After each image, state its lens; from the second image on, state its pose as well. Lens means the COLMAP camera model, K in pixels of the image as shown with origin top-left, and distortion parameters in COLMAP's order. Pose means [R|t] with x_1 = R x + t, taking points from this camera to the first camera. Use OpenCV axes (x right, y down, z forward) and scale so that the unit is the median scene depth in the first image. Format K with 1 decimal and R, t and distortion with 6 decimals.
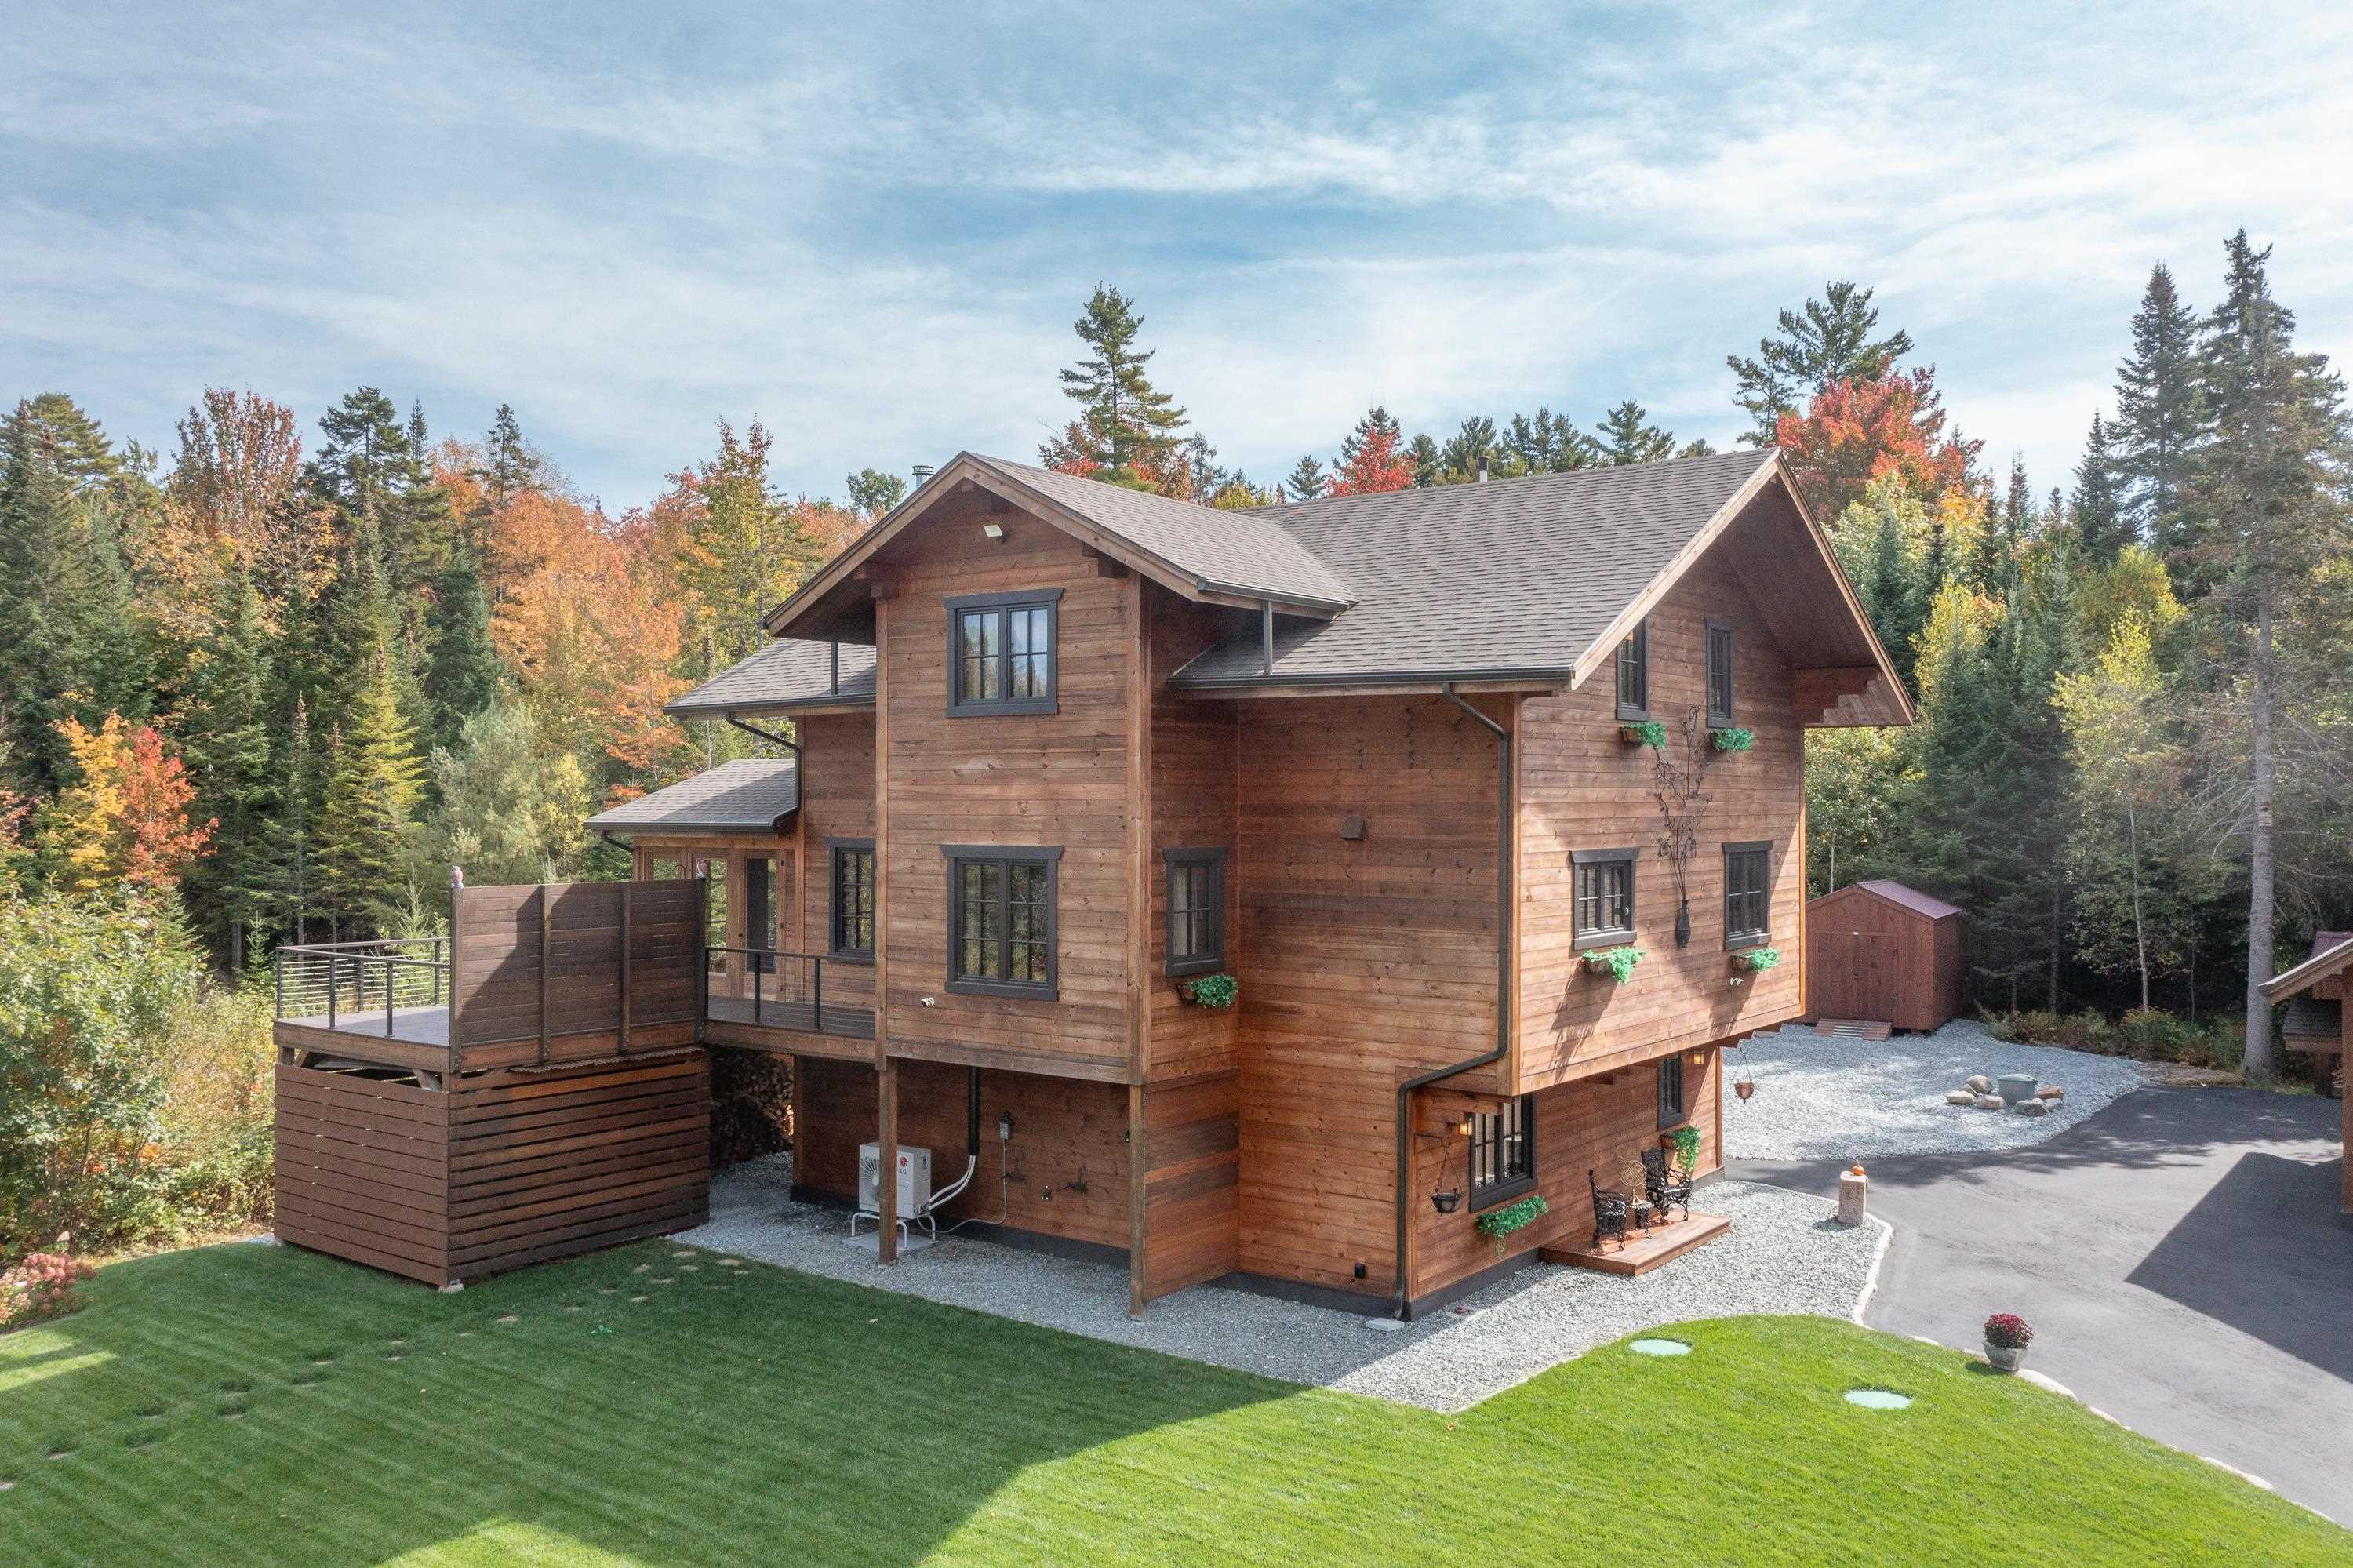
lens RADIAL K [[1886.1, 0, 1176.5], [0, 1886.1, 784.0], [0, 0, 1]] dist [-0.004707, -0.003236]
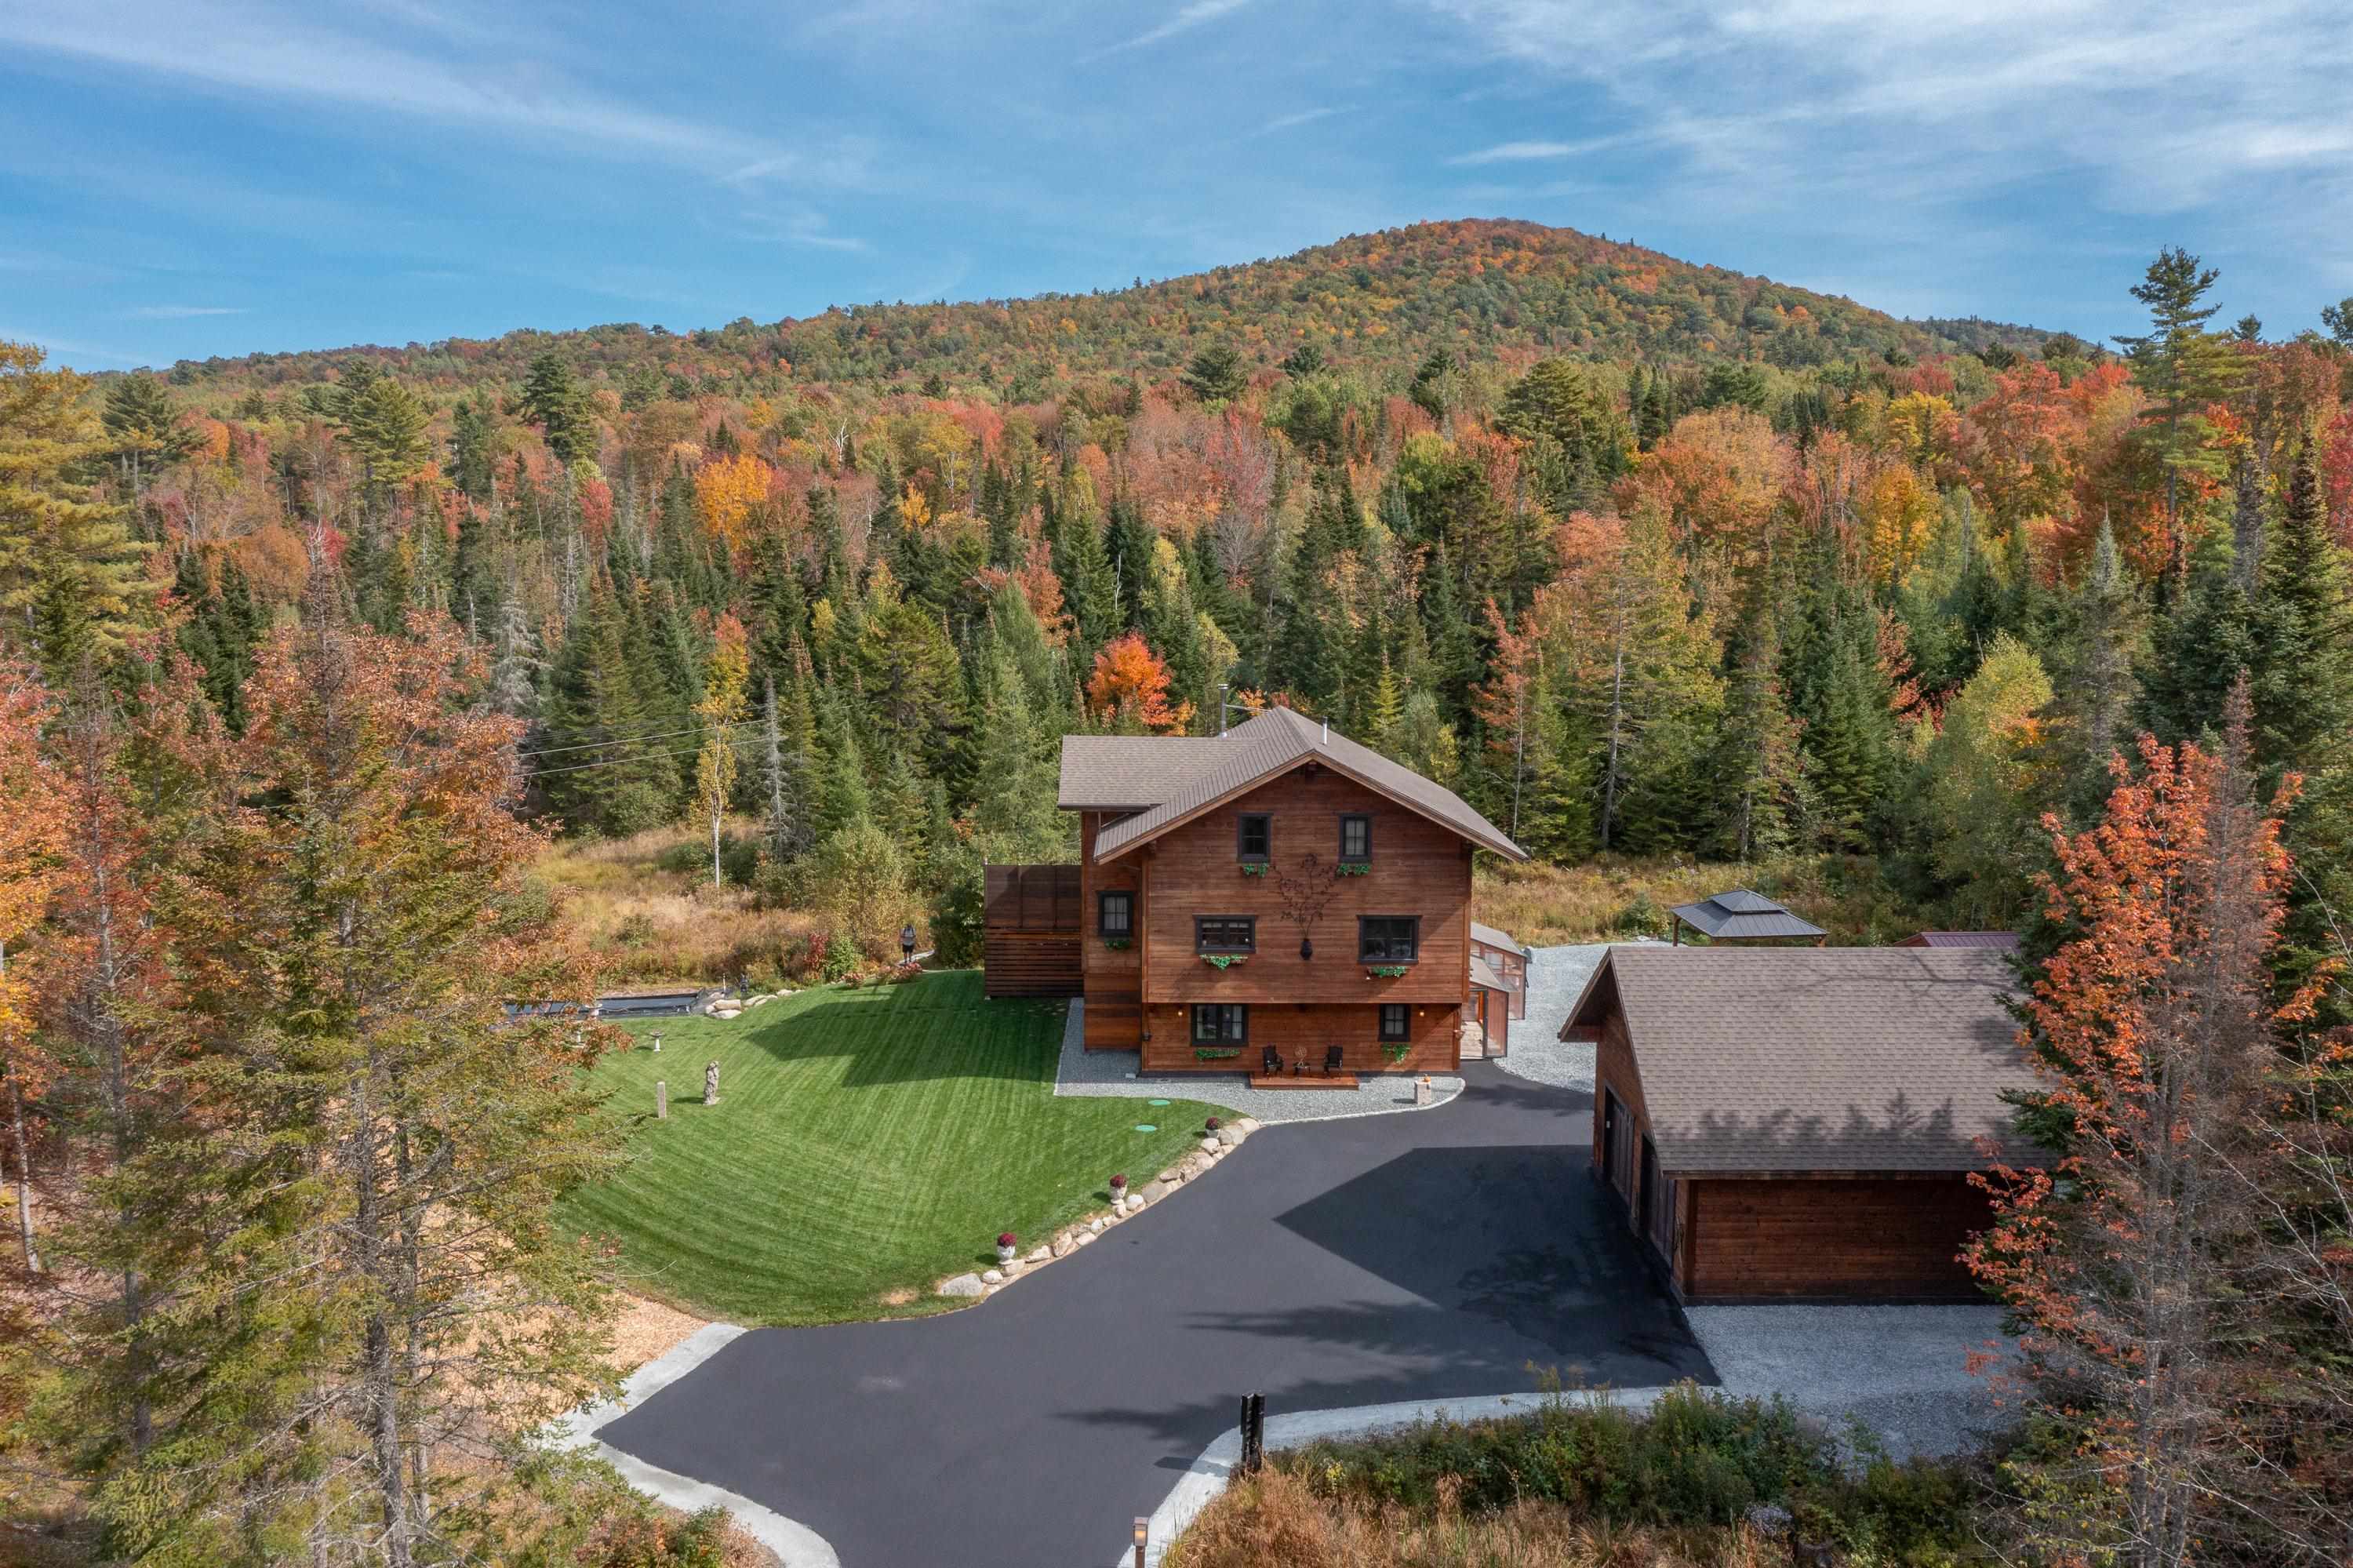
lens RADIAL K [[1886.1, 0, 1176.5], [0, 1886.1, 784.0], [0, 0, 1]] dist [-0.004707, -0.003236]
pose [[0.609122, 0.098997, -0.786873, 1.851272], [0.007473, 0.991418, 0.130516, -0.401110], [0.793041, -0.085380, 0.603155, -0.460585]]
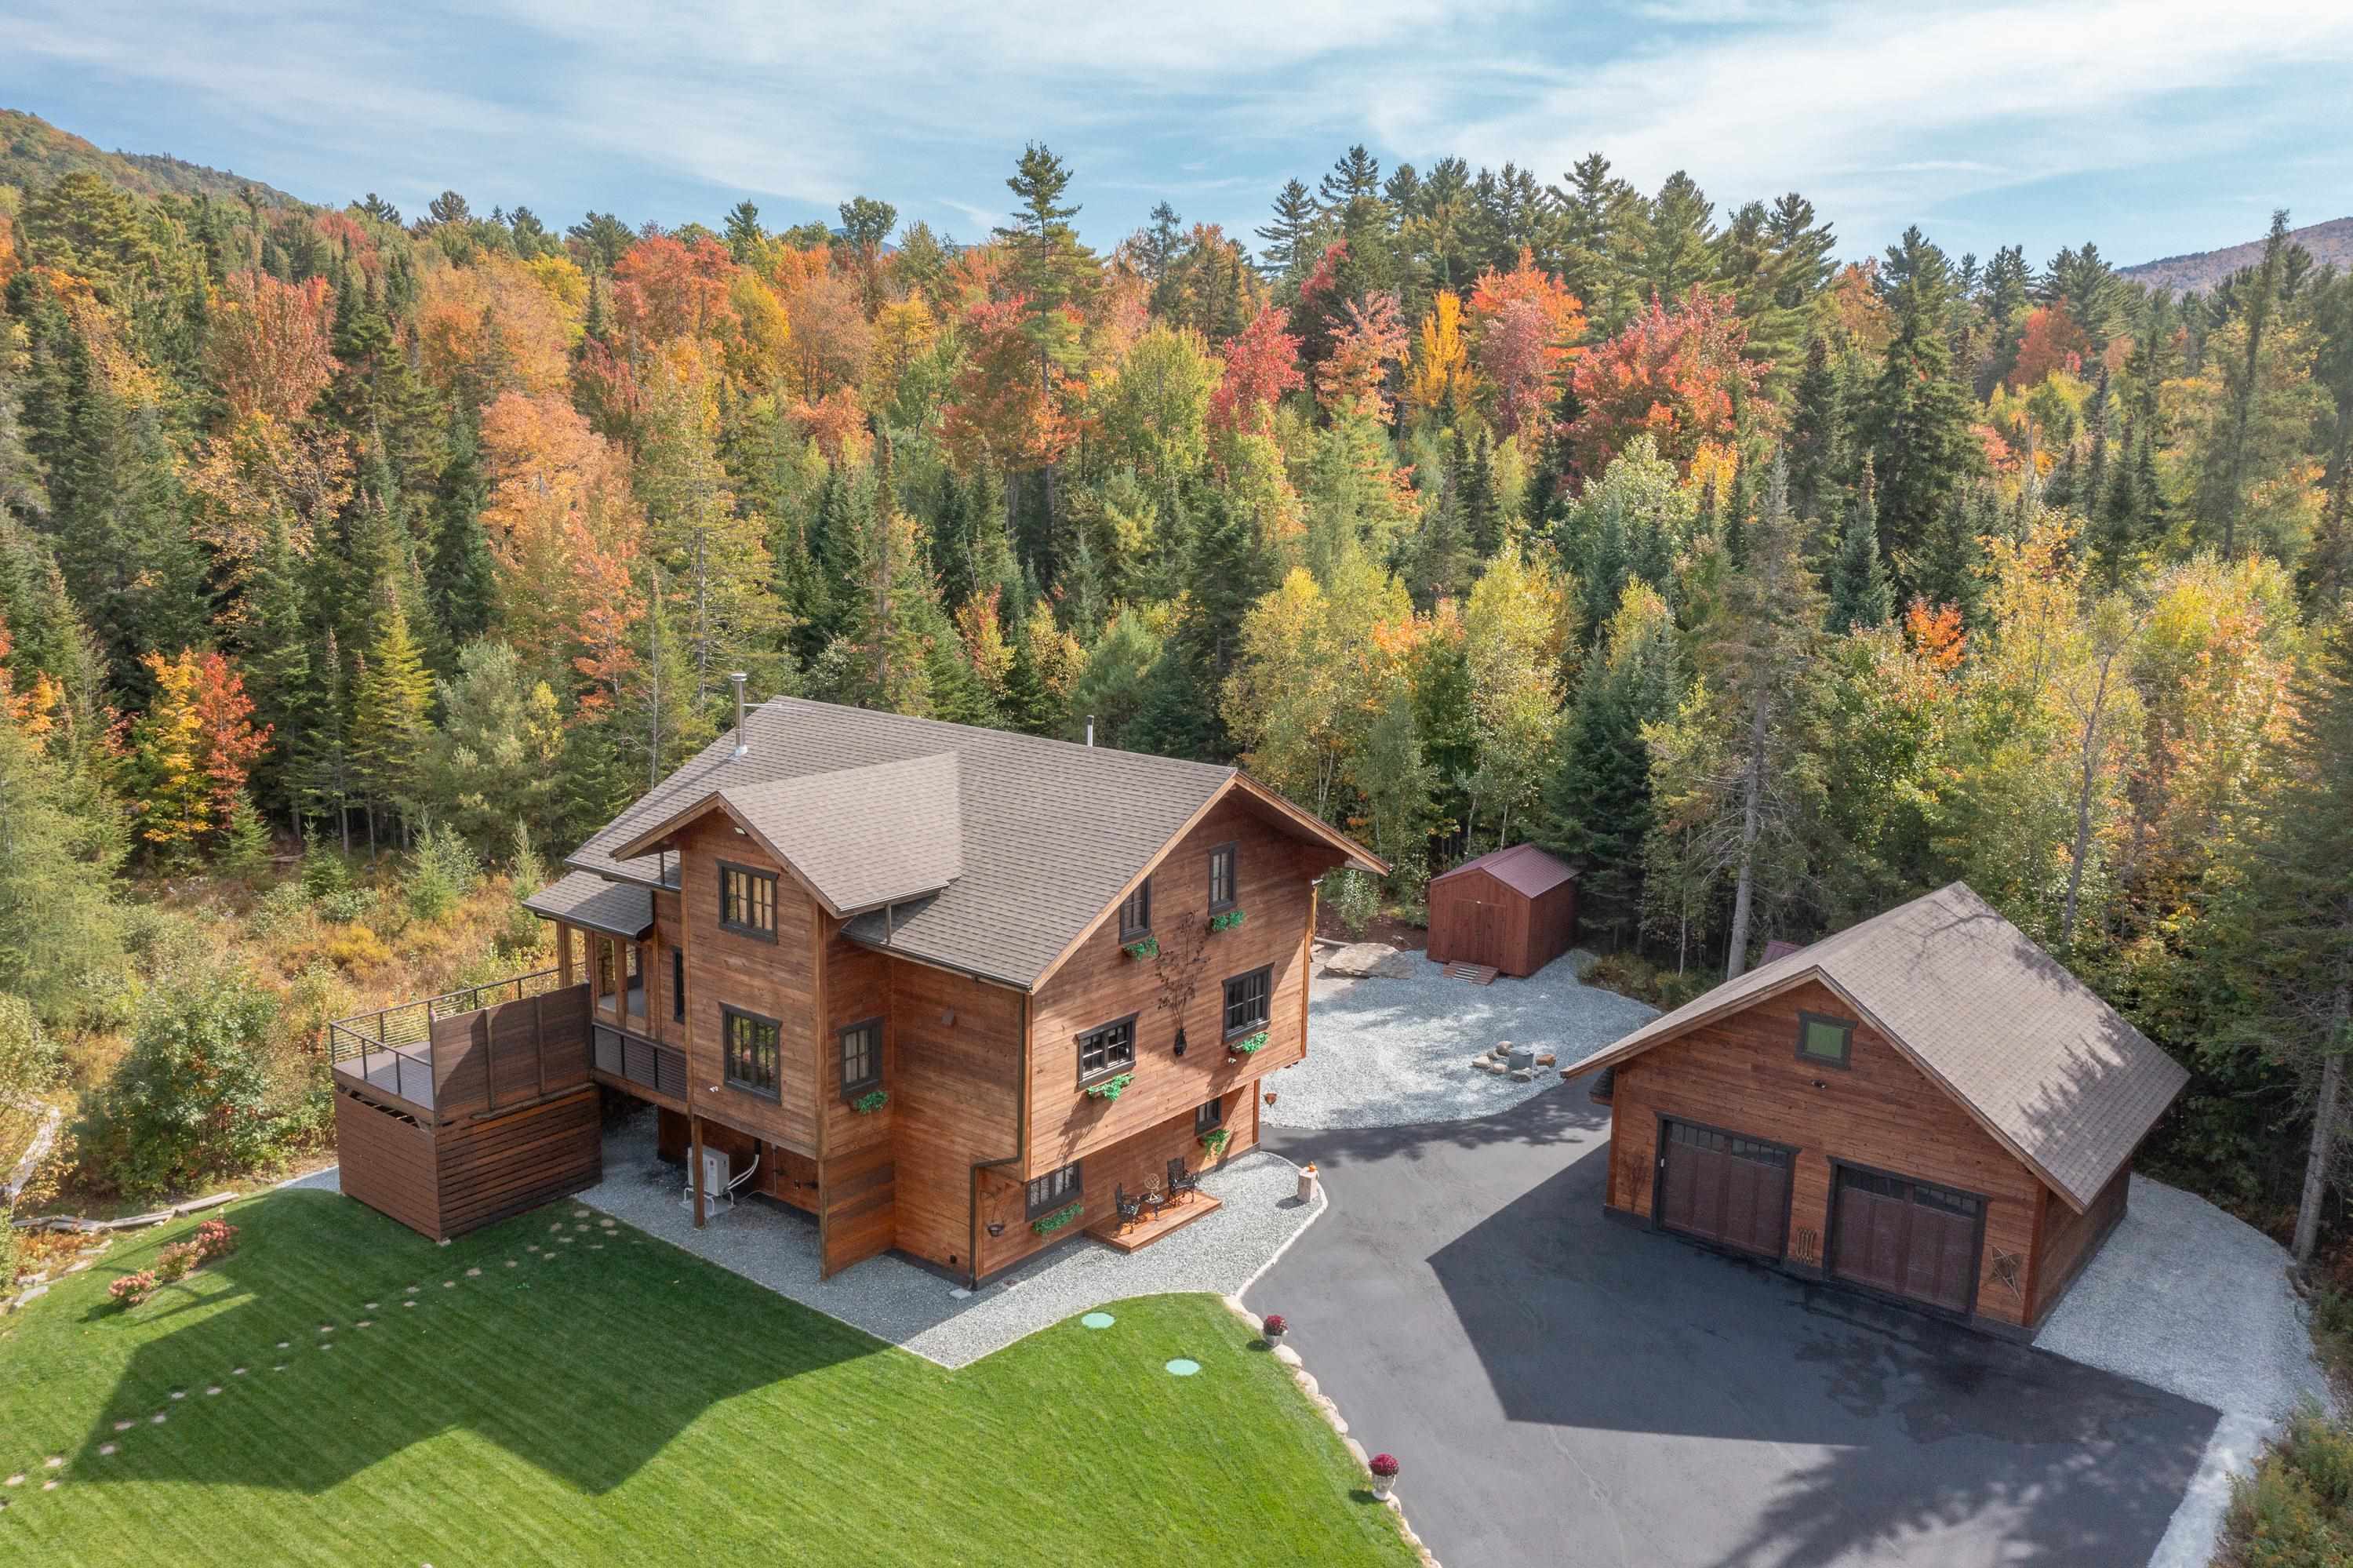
lens RADIAL K [[1886.1, 0, 1176.5], [0, 1886.1, 784.0], [0, 0, 1]] dist [-0.004707, -0.003236]
pose [[0.999515, 0.025525, -0.017845, 0.274001], [-0.021523, 0.980250, 0.196589, -0.442952], [0.022511, -0.196110, 0.980324, -0.532127]]
